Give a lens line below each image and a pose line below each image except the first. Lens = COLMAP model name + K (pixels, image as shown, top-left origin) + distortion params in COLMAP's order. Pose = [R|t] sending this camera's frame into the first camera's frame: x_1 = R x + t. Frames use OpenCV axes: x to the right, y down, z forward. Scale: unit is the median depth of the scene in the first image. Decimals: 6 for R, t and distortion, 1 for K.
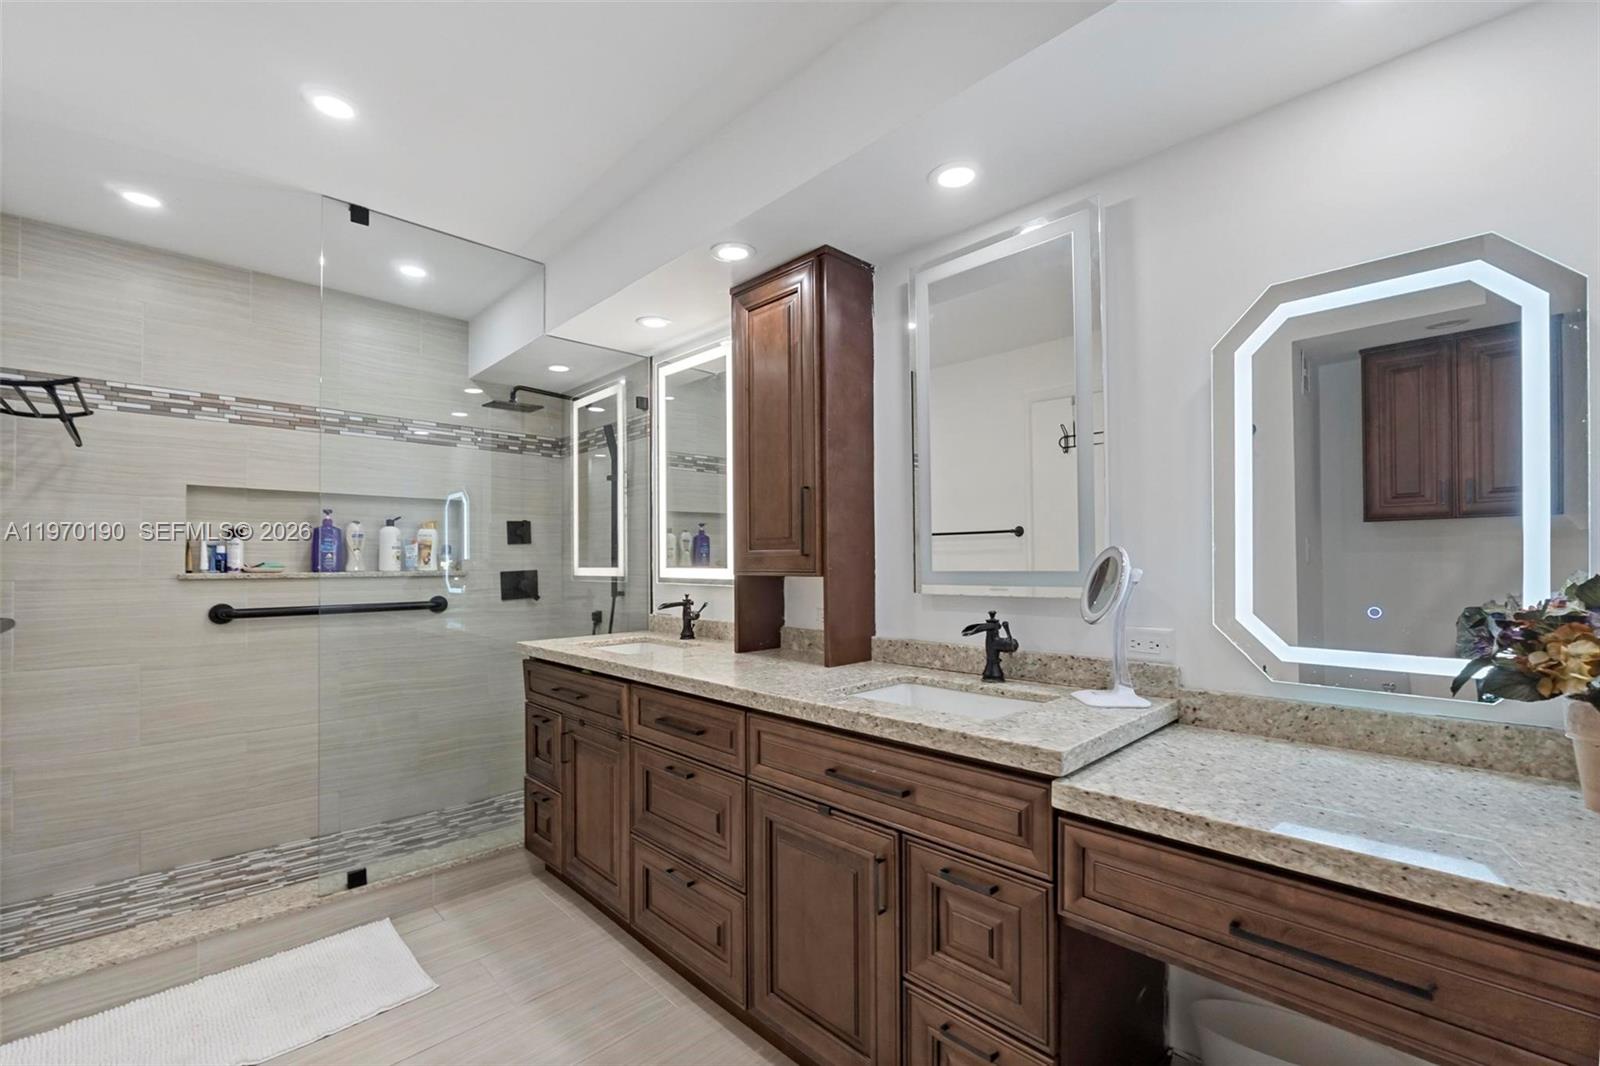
lens RADIAL K [[681.5, 0, 793.3], [0, 681.5, 560.4], [0, 0, 1]] dist [-0.002492, -0.000520]
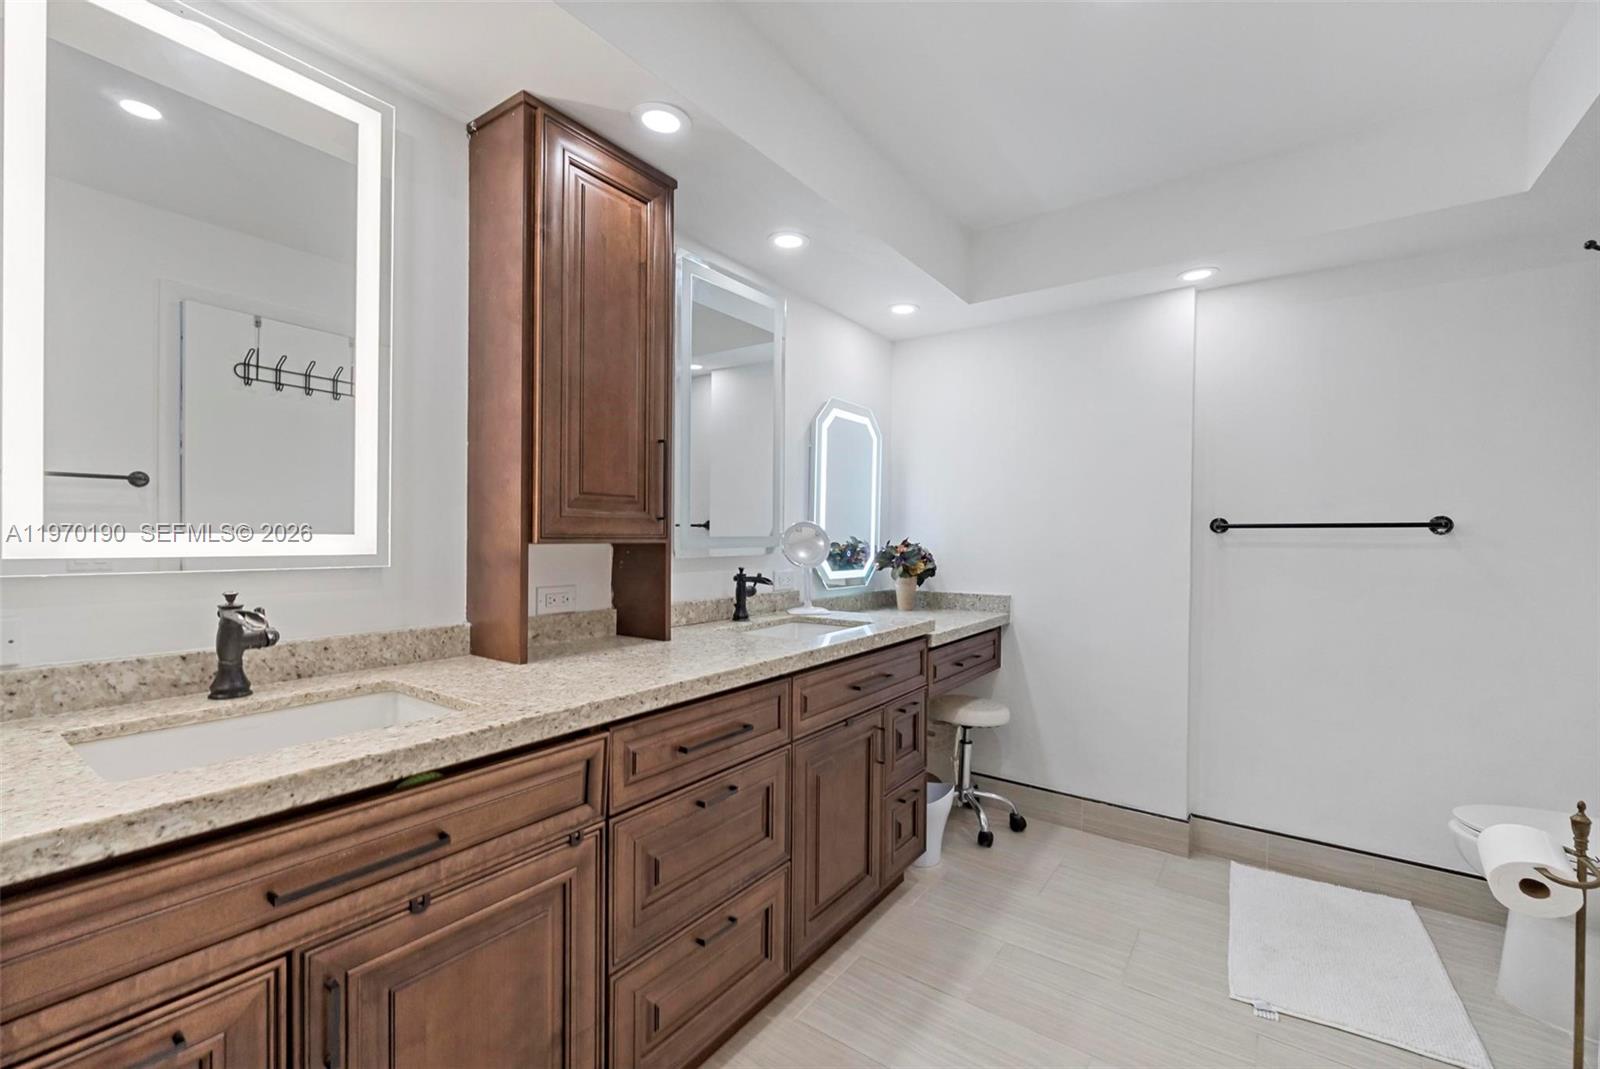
lens RADIAL K [[684.3, 0, 804.0], [0, 684.3, 546.7], [0, 0, 1]] dist [-0.008517, -0.000400]
pose [[-0.198154, -0.013735, 0.980075, -0.727921], [-0.009690, 0.999880, 0.012053, 0.013088], [-0.980123, -0.007108, -0.198263, 0.817799]]
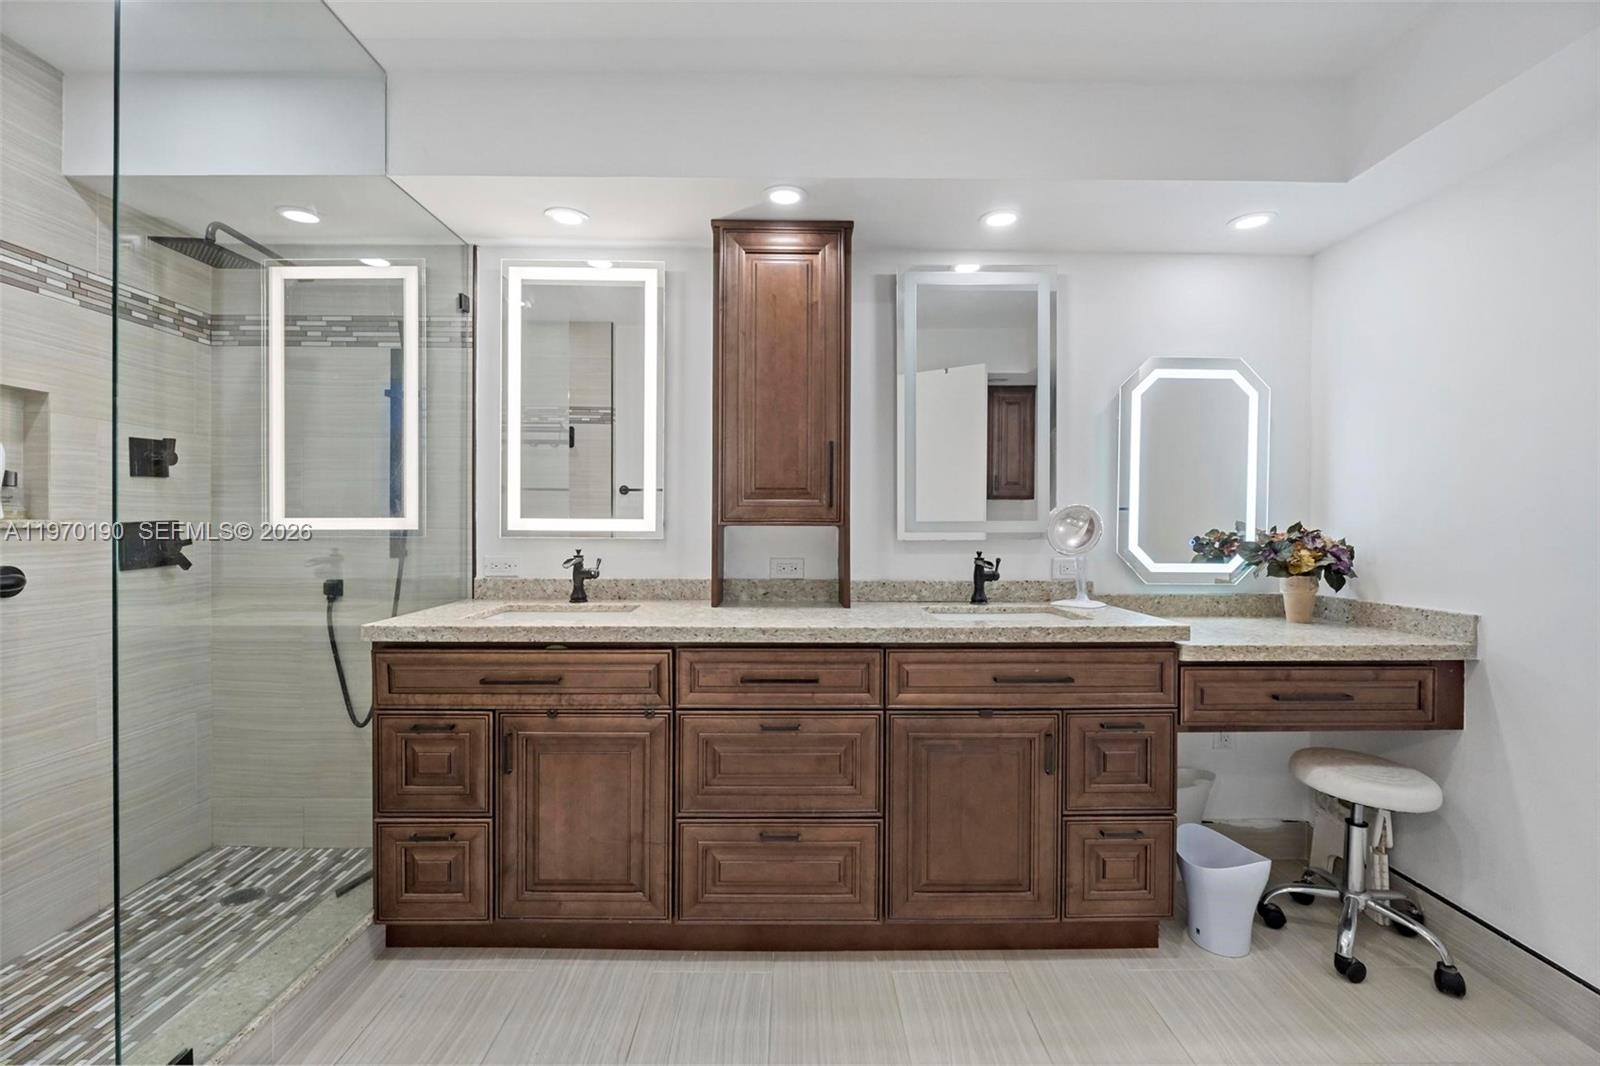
lens RADIAL K [[677.7, 0, 800.0], [0, 677.7, 533.0], [0, 0, 1]] dist [-0.006301, -0.000407]
pose [[0.684506, -0.001585, 0.729006, -0.652268], [-0.009610, 0.999891, 0.011197, 0.019405], [-0.728944, -0.014670, 0.684416, 0.253116]]
